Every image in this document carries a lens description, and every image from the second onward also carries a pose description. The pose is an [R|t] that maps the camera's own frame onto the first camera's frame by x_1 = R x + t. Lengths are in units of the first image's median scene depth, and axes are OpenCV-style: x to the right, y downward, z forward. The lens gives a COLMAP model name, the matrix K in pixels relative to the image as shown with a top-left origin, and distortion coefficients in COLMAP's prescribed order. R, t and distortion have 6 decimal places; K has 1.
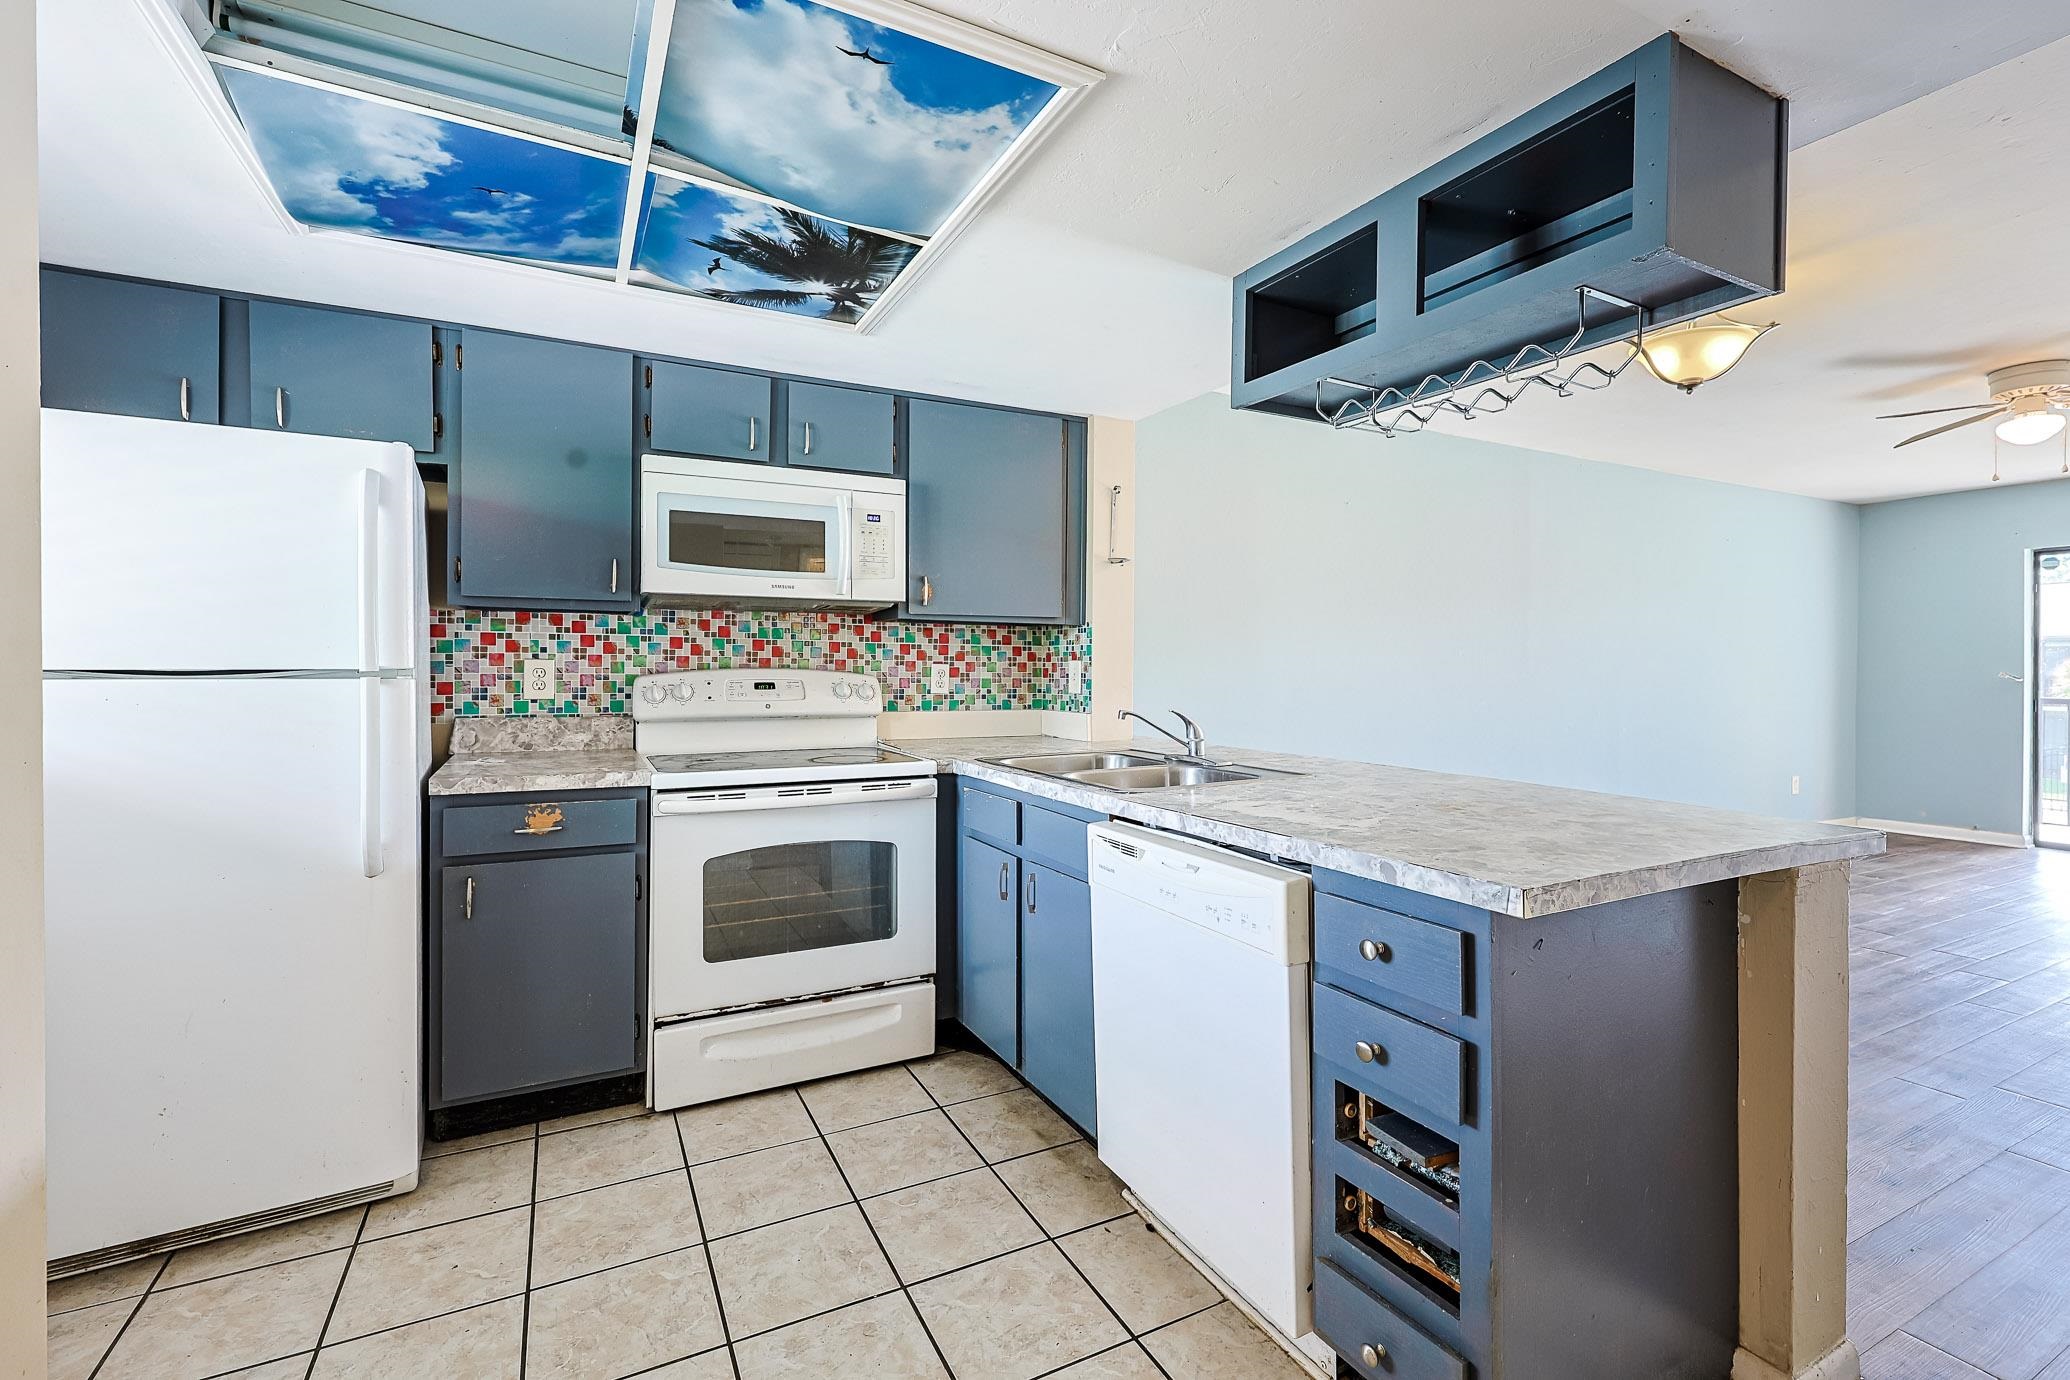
lens RADIAL K [[898.2, 0, 1055.6], [0, 898.2, 680.3], [0, 0, 1]] dist [-0.000863, 0.000837]
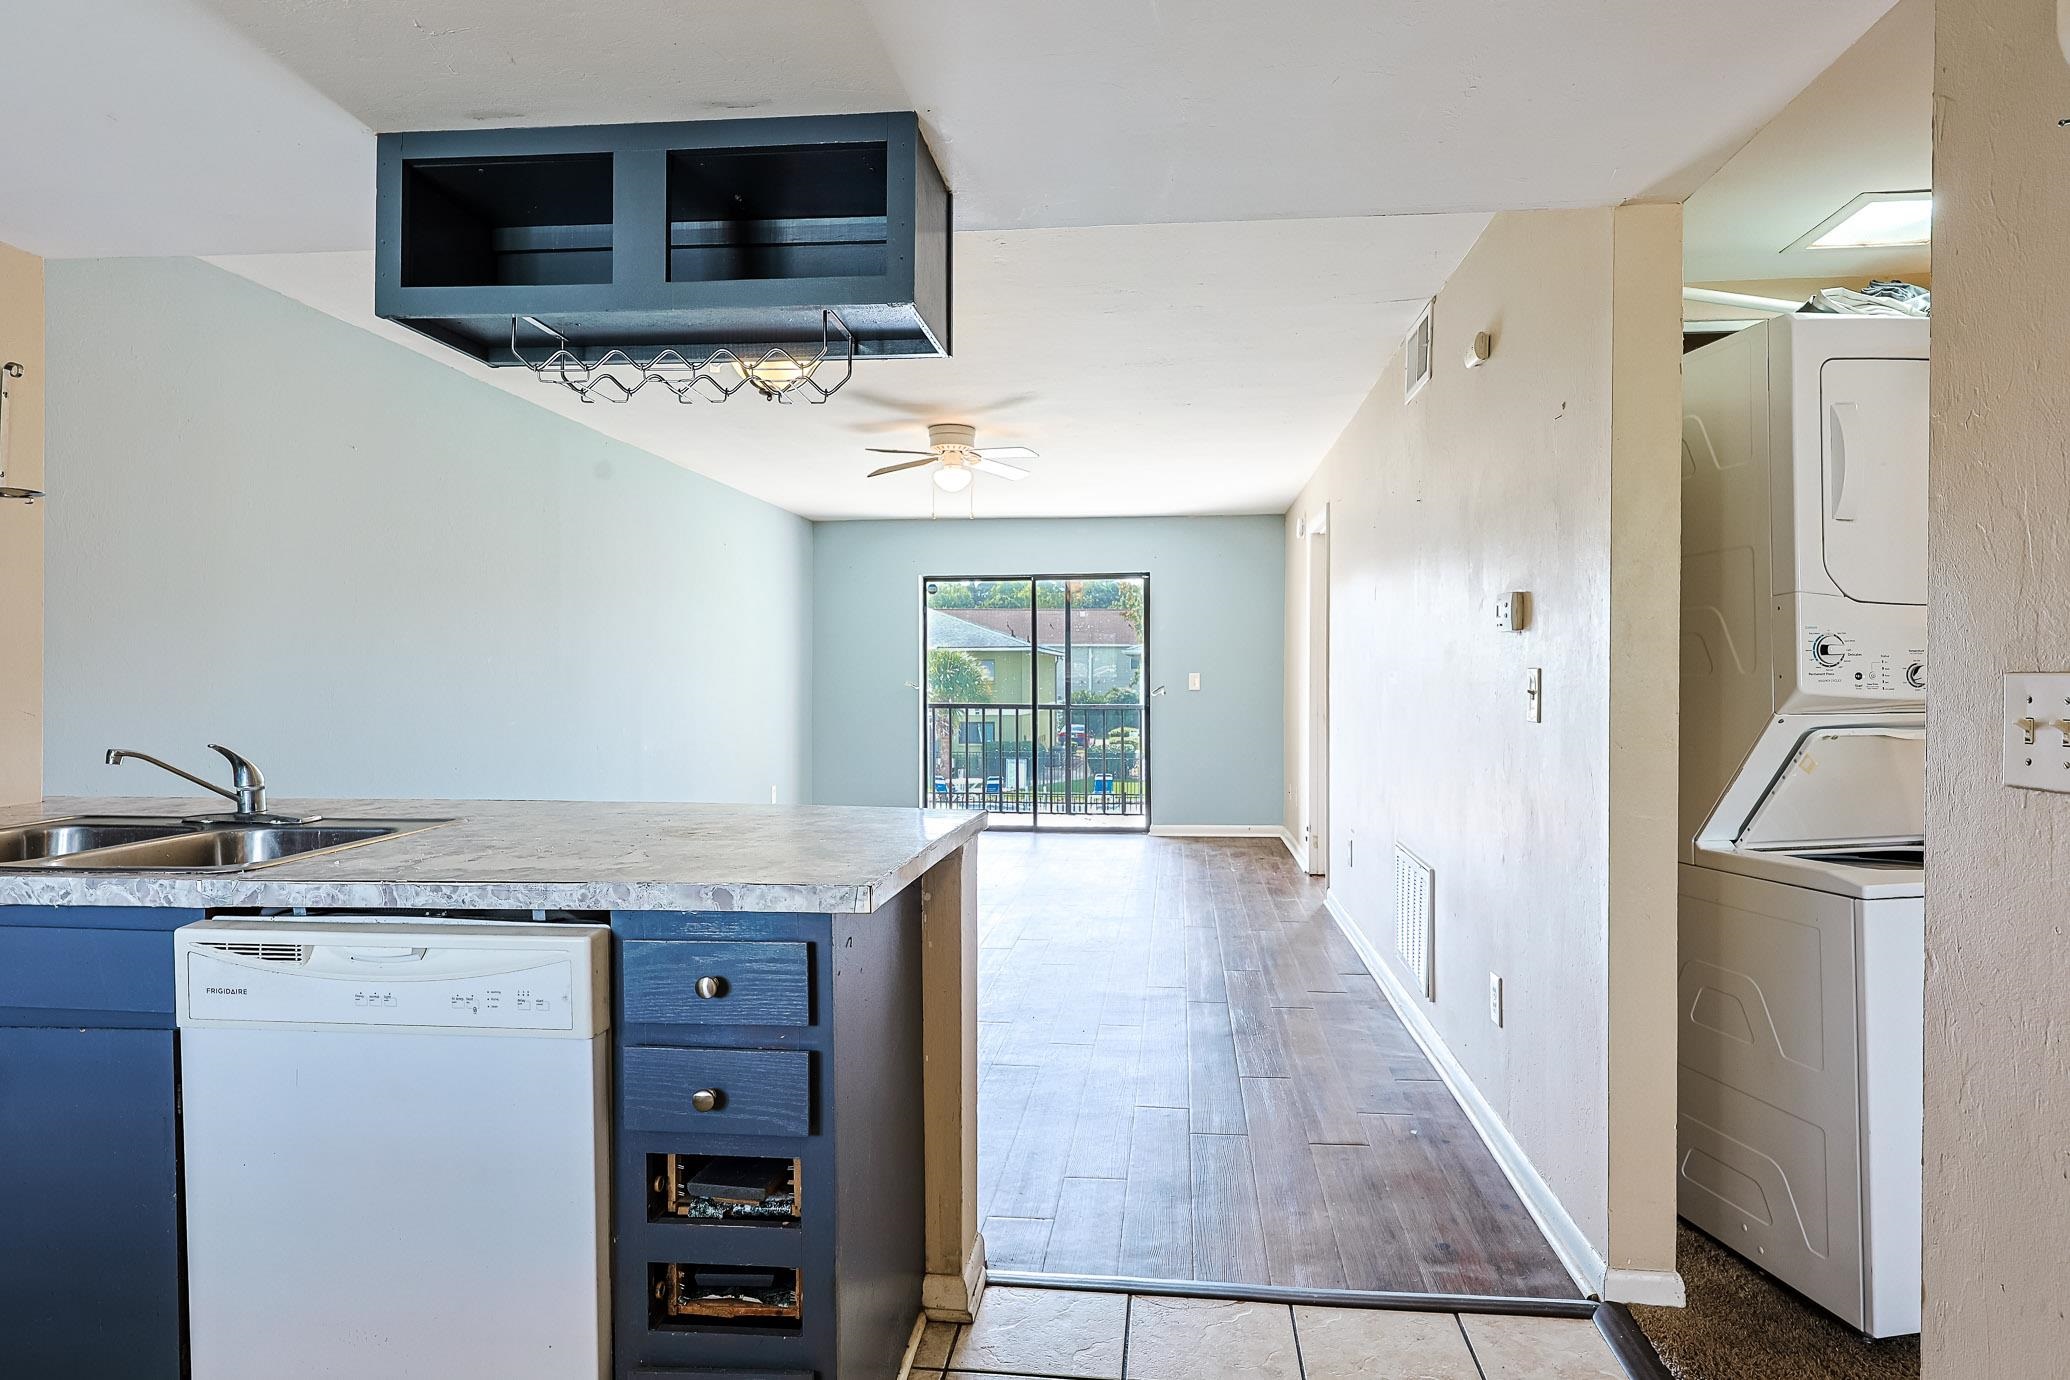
lens RADIAL K [[1167.6, 0, 1051.1], [0, 1167.6, 703.1], [0, 0, 1]] dist [0.023073, 0.001731]
pose [[0.555373, -0.021497, 0.831324, -0.247665], [0.015559, 0.999759, 0.015459, -0.000720], [-0.831456, 0.004349, 0.555573, 0.026824]]
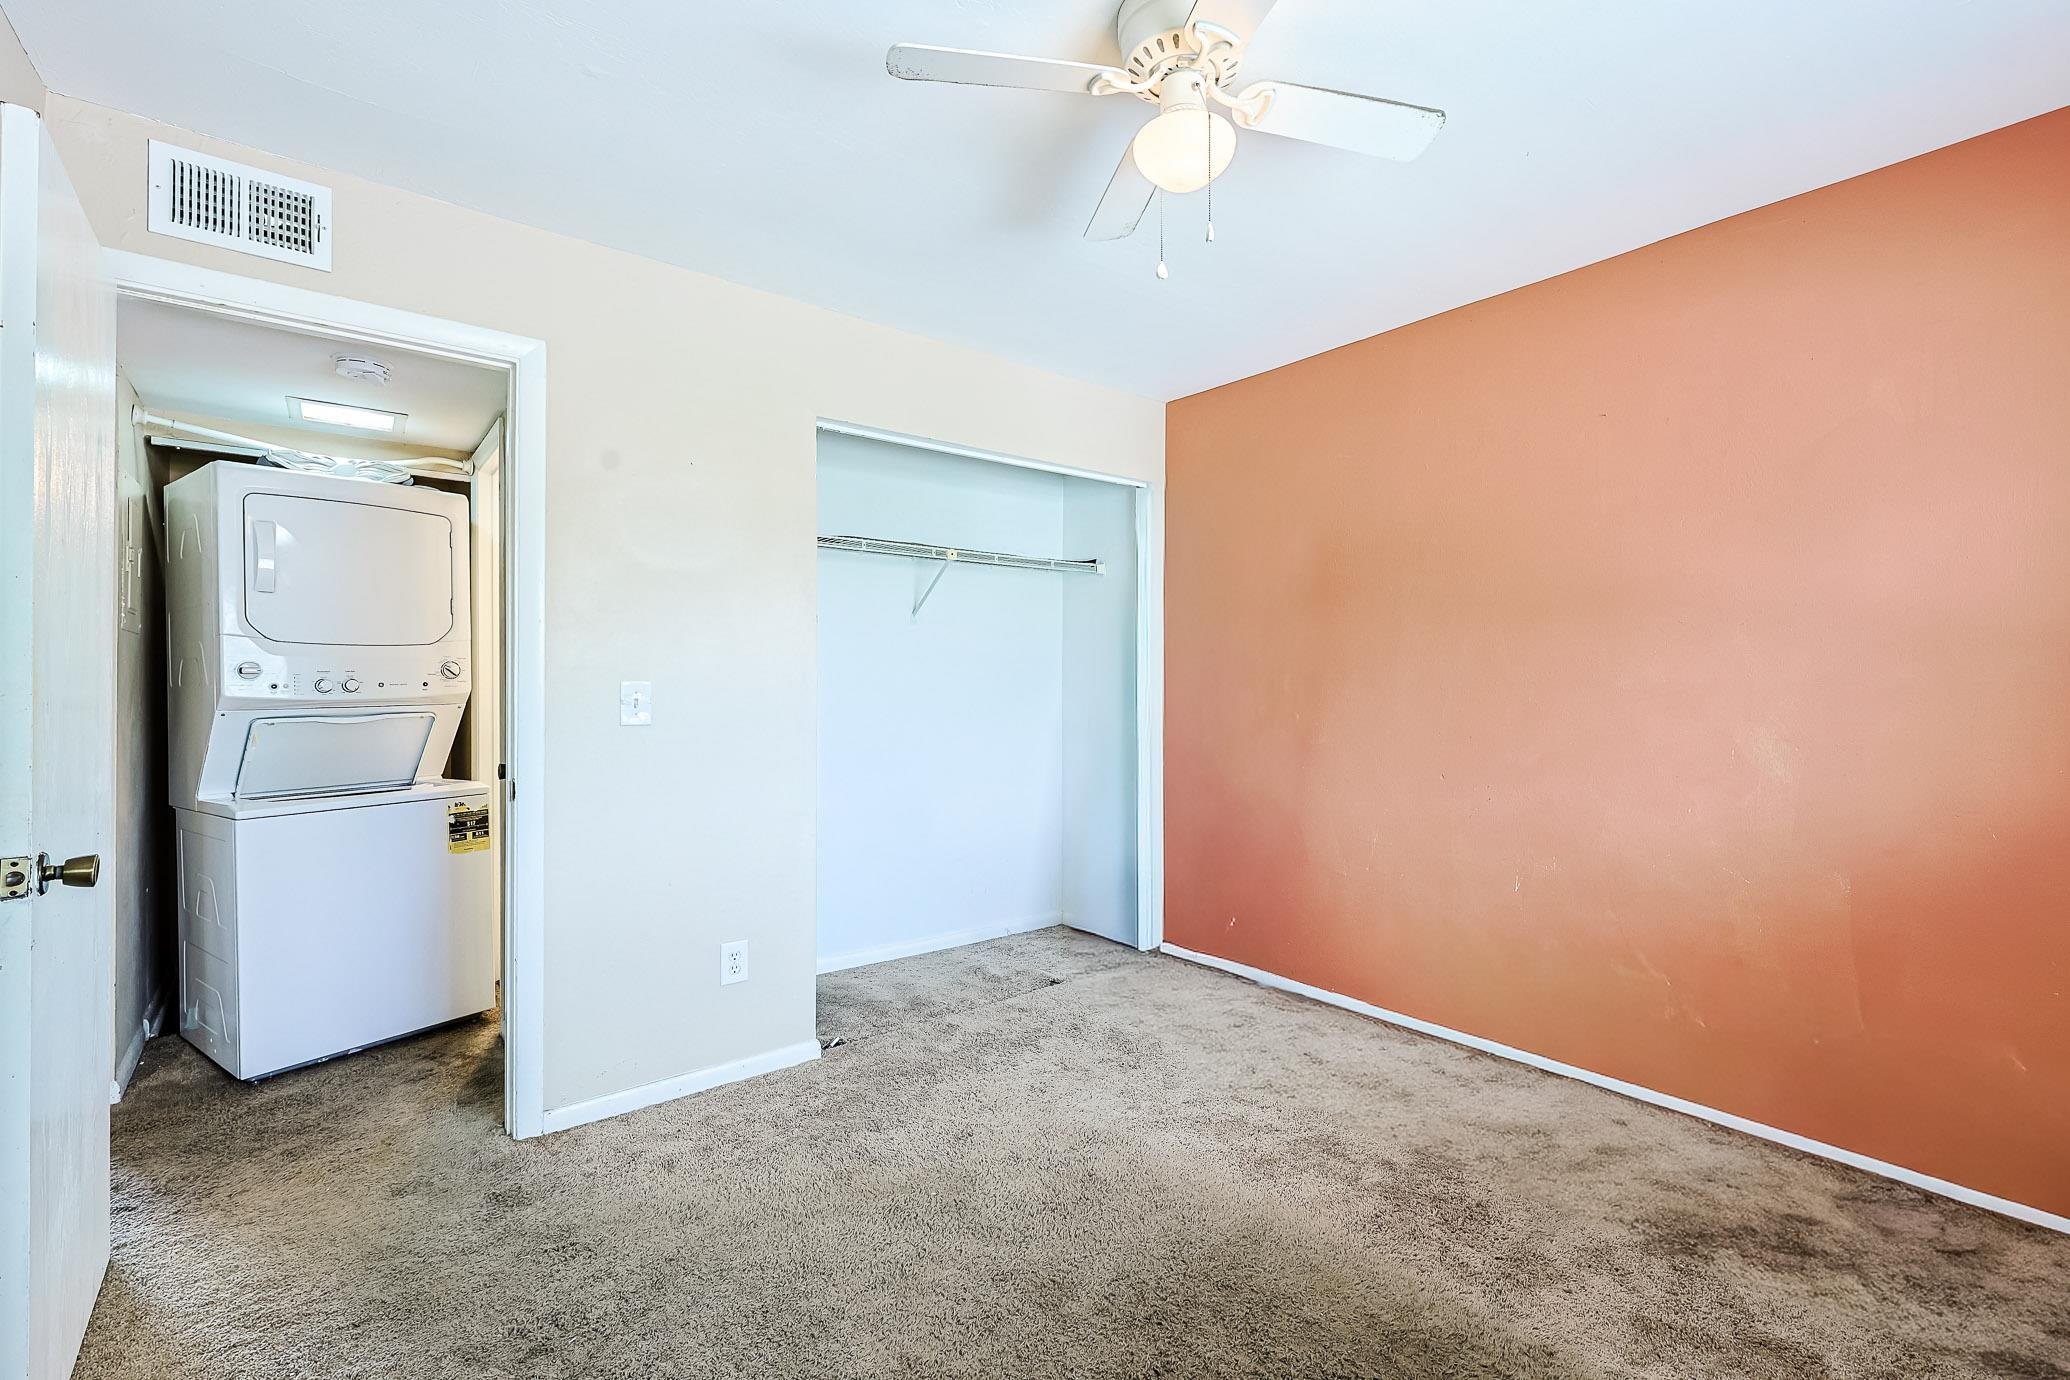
lens RADIAL K [[898.2, 0, 1085.9], [0, 898.2, 684.0], [0, 0, 1]] dist [-0.000863, 0.000837]
pose [[-0.219154, -0.006143, 0.975671, -0.496046], [0.012579, 0.999879, 0.009120, 0.001883], [-0.975609, 0.014272, -0.219051, -0.750542]]
